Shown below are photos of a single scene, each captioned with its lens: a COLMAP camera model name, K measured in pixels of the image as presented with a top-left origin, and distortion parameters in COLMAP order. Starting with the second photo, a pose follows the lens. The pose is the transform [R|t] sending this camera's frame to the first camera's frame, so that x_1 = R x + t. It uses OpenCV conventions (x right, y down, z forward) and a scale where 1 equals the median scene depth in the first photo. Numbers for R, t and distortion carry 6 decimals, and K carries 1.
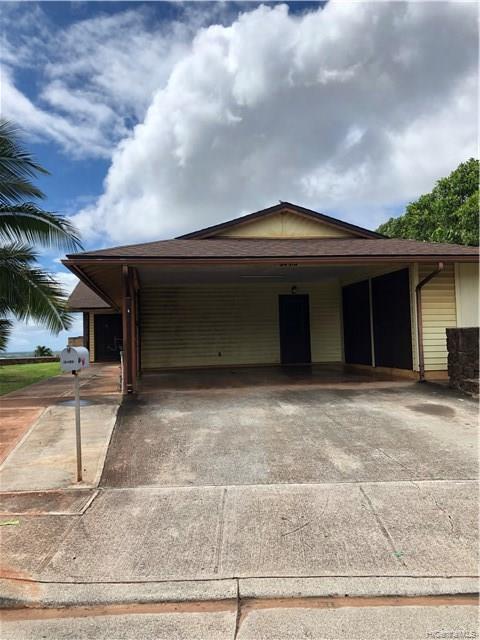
lens RADIAL K [[536.7, 0, 239.6], [0, 536.7, 321.3], [0, 0, 1]] dist [0.060162, -0.008182]
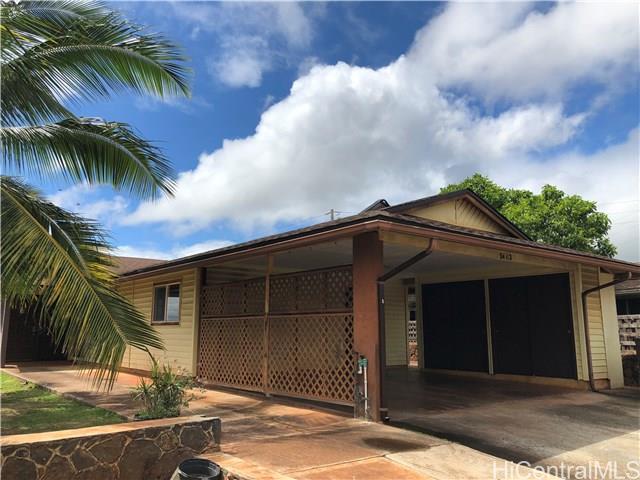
lens RADIAL K [[536.7, 0, 319.4], [0, 536.7, 241.0], [0, 0, 1]] dist [0.060162, -0.008182]
pose [[0.821339, 0.116209, 0.558479, -0.590488], [-0.041210, 0.988559, -0.145094, 0.005949], [-0.568950, 0.096156, 0.816731, 0.406799]]
